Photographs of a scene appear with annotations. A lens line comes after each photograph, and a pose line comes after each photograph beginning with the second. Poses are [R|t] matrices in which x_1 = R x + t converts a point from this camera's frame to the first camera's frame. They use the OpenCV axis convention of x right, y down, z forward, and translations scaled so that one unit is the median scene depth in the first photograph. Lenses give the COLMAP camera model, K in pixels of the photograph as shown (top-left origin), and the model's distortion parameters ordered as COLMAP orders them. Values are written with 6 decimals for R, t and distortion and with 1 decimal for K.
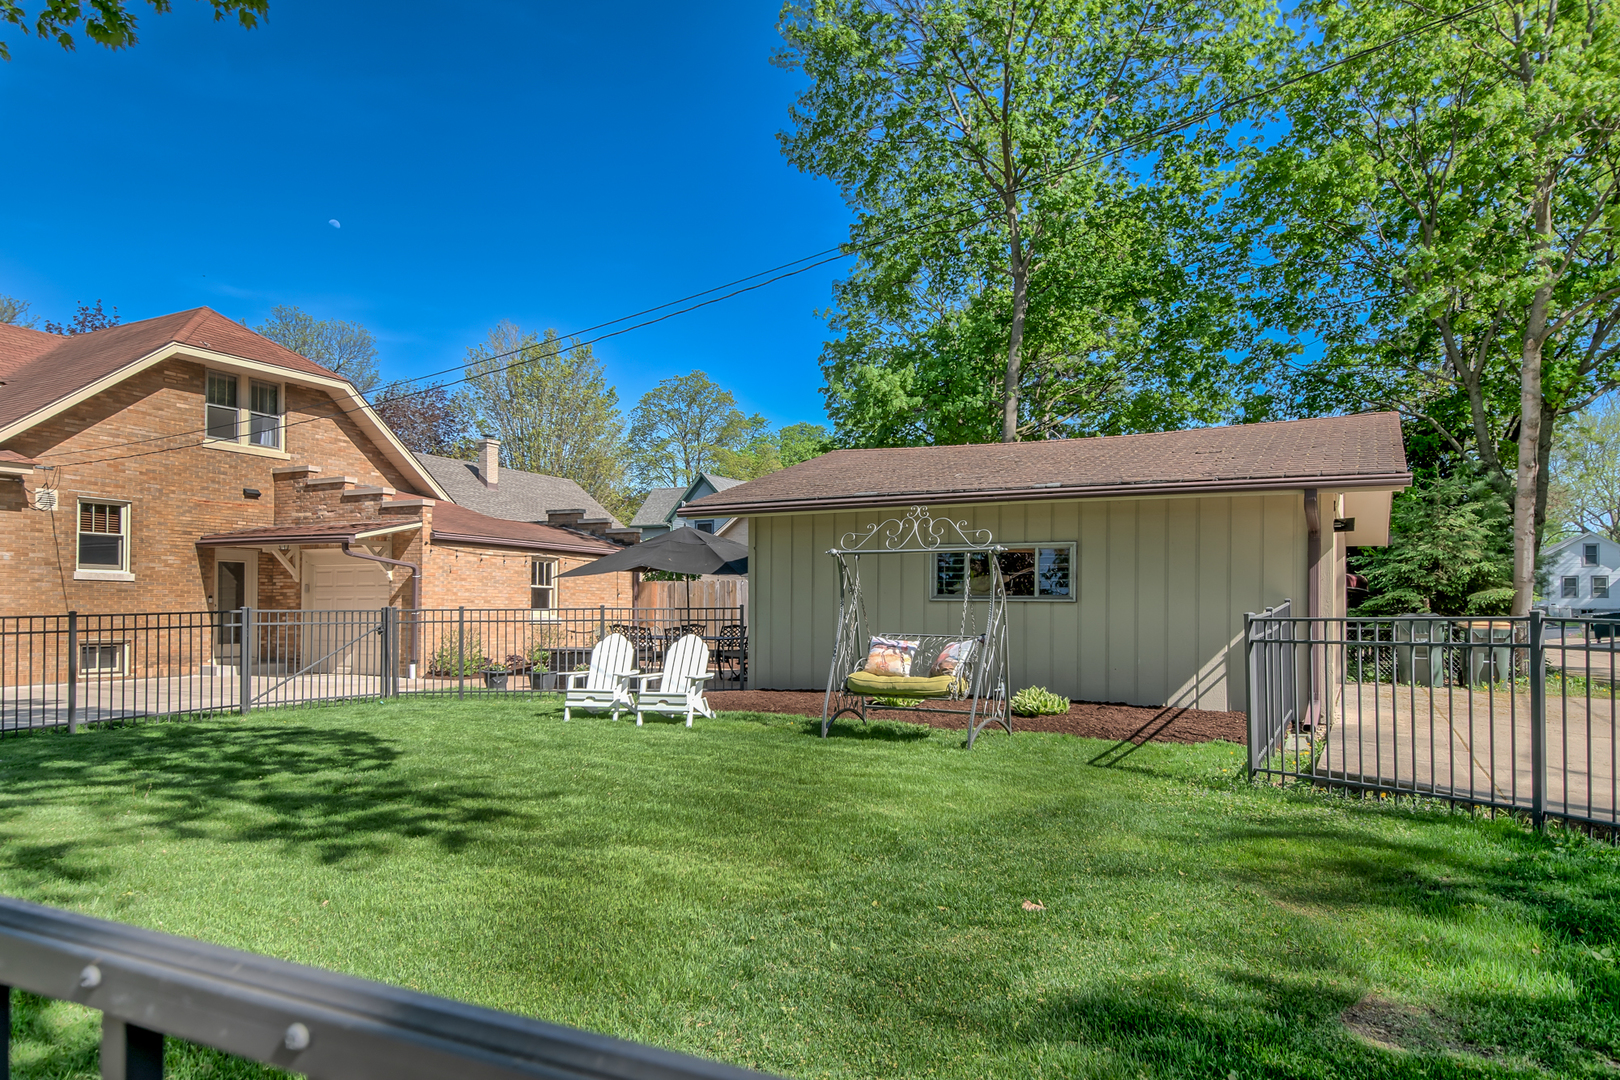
lens RADIAL K [[1018.2, 0, 801.7], [0, 1018.2, 599.8], [0, 0, 1]] dist [0.033359, -0.002729]
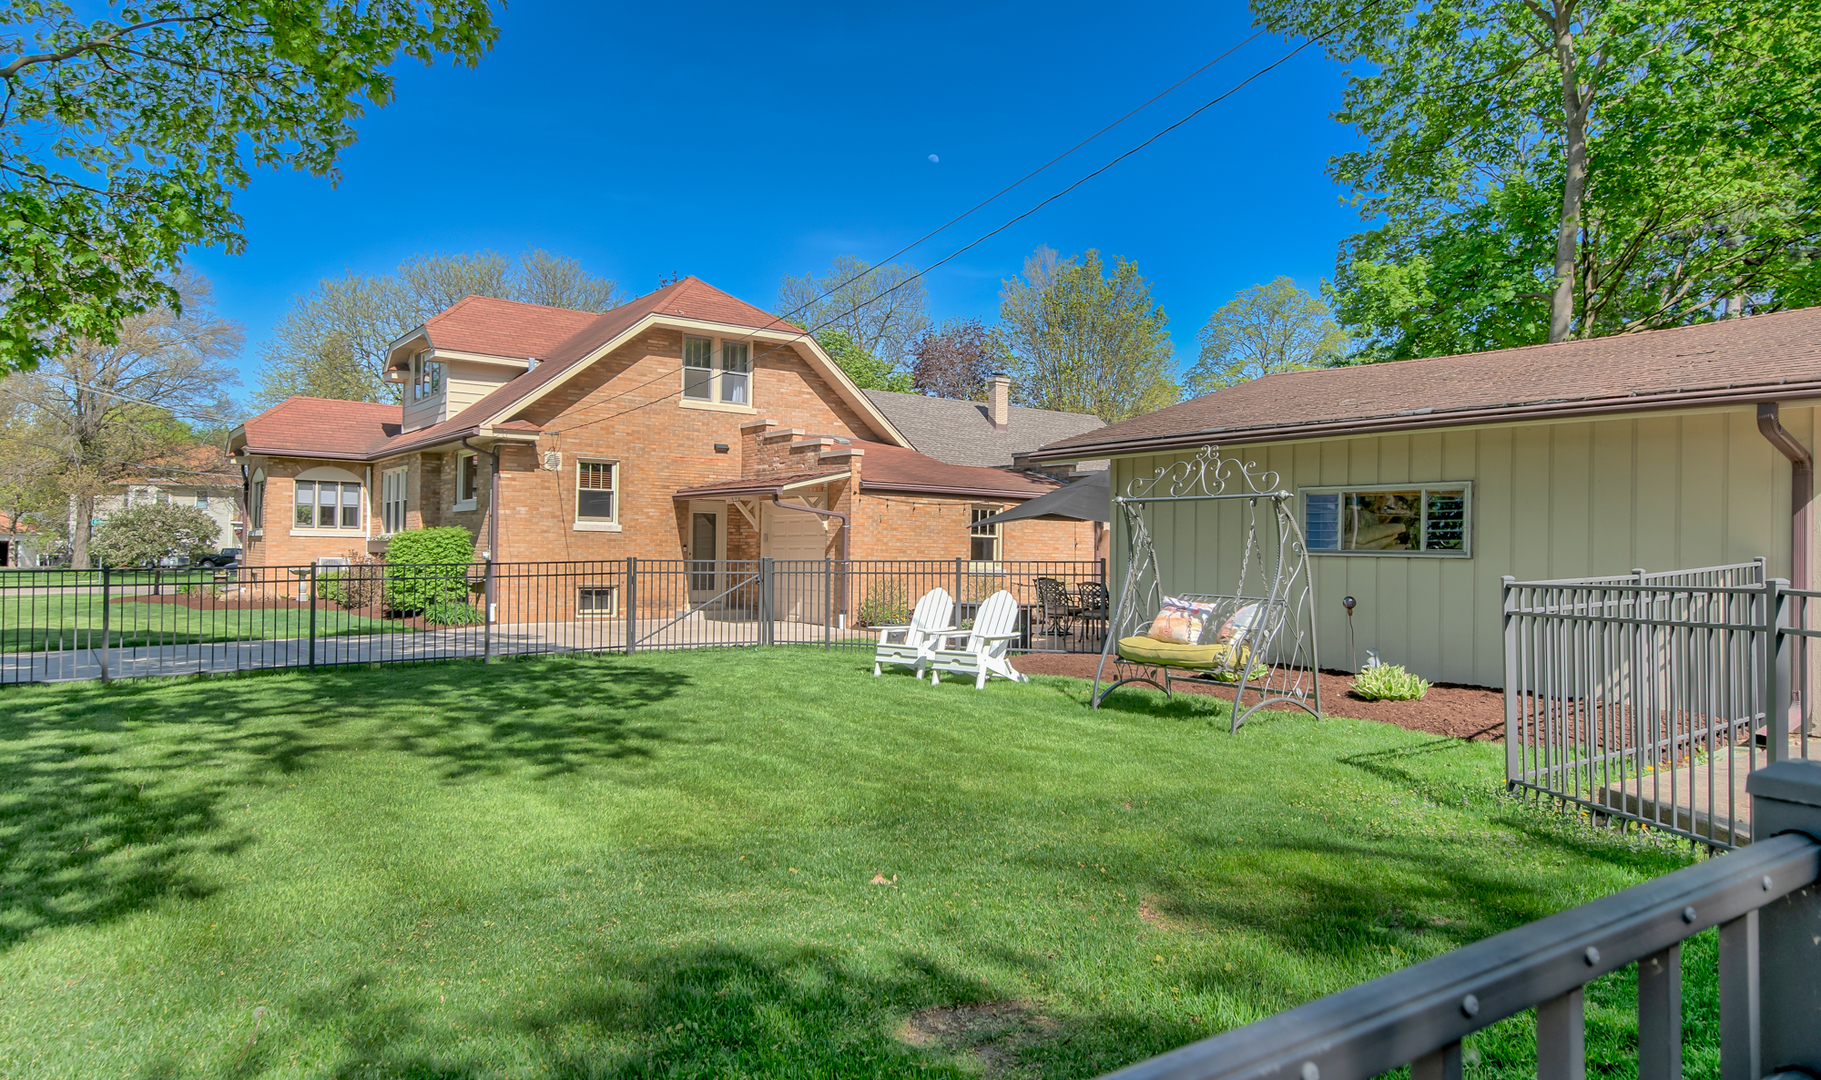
lens RADIAL K [[1163.9, 0, 910.5], [0, 1163.9, 540.0], [0, 0, 1]] dist [0.046859, 0.000663]
pose [[0.902454, 0.001115, -0.430786, 0.166812], [-0.003973, 0.999976, -0.005735, -0.003245], [0.430769, 0.006887, 0.902436, 0.003350]]
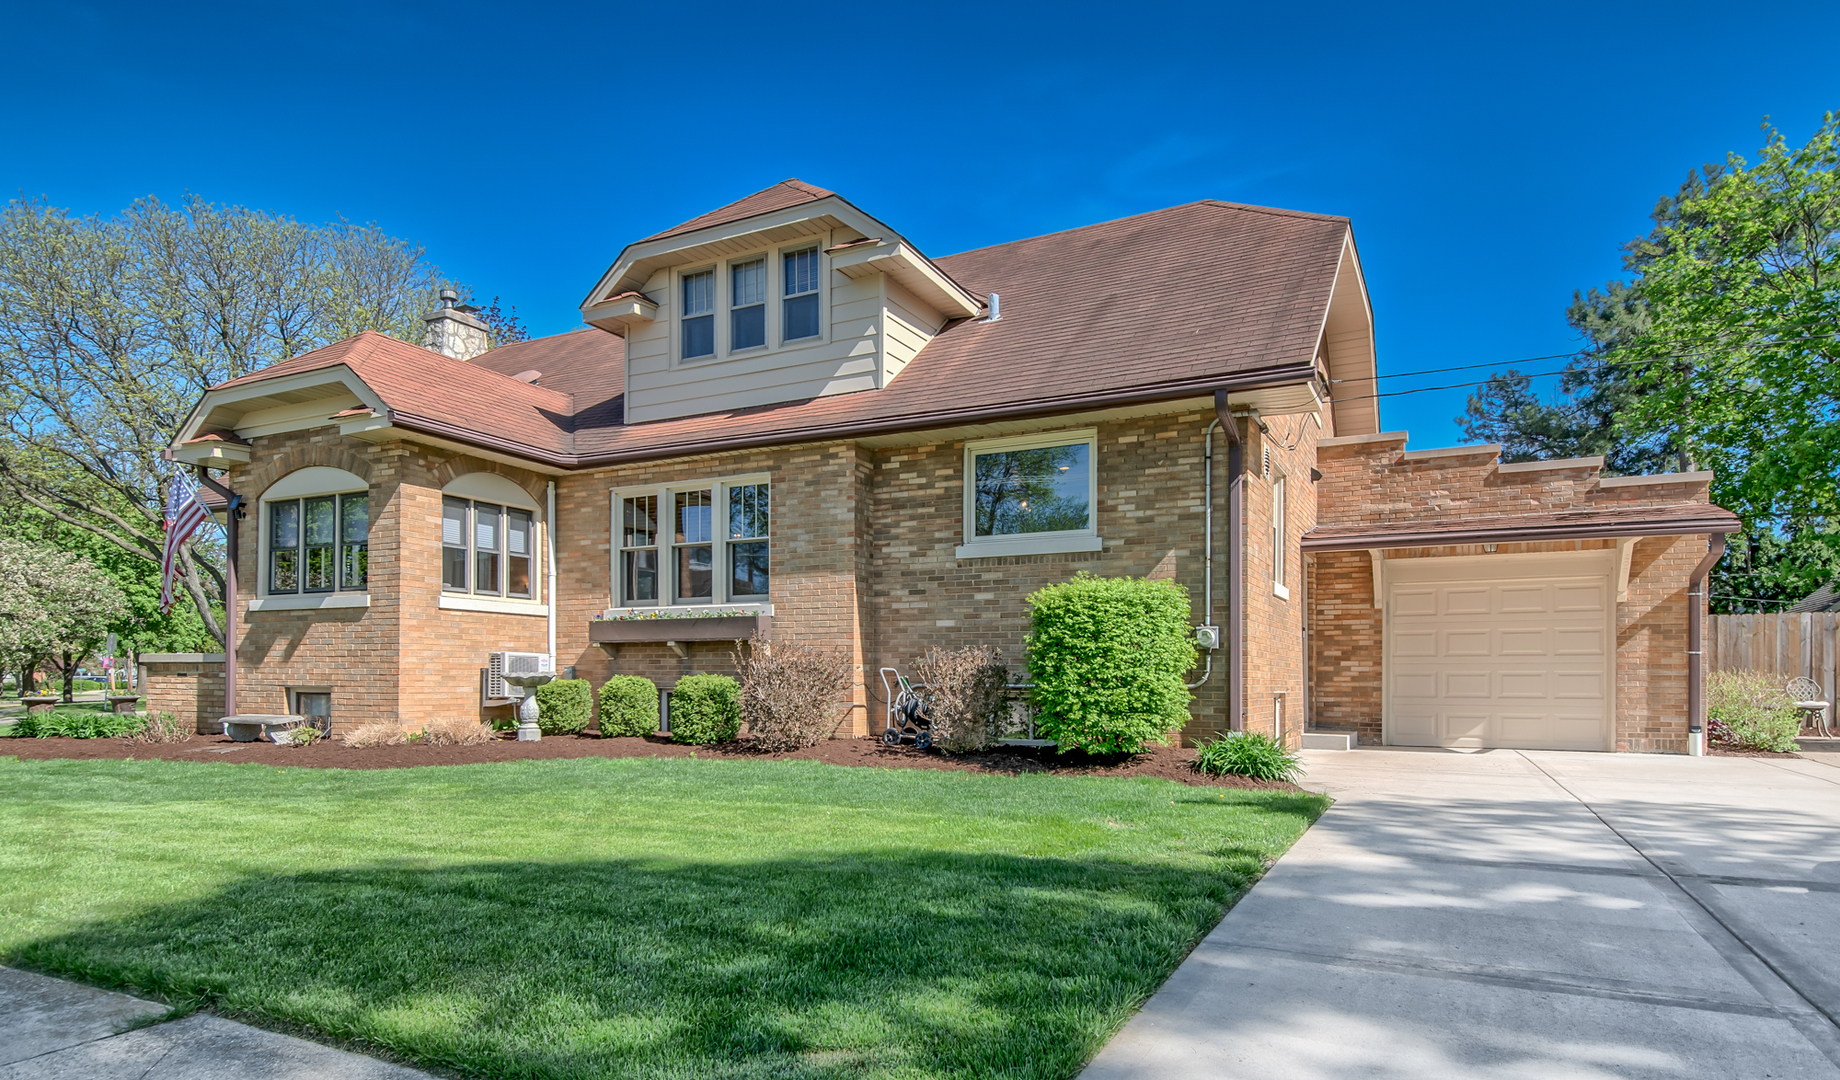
lens RADIAL K [[1050.5, 0, 921.6], [0, 1050.5, 679.6], [0, 0, 1]] dist [0.020384, 0.000157]
pose [[0.999982, -0.000030, 0.006026, -0.845560], [-0.000044, 0.999926, 0.012144, 0.021711], [-0.006026, -0.012144, 0.999908, 0.340828]]
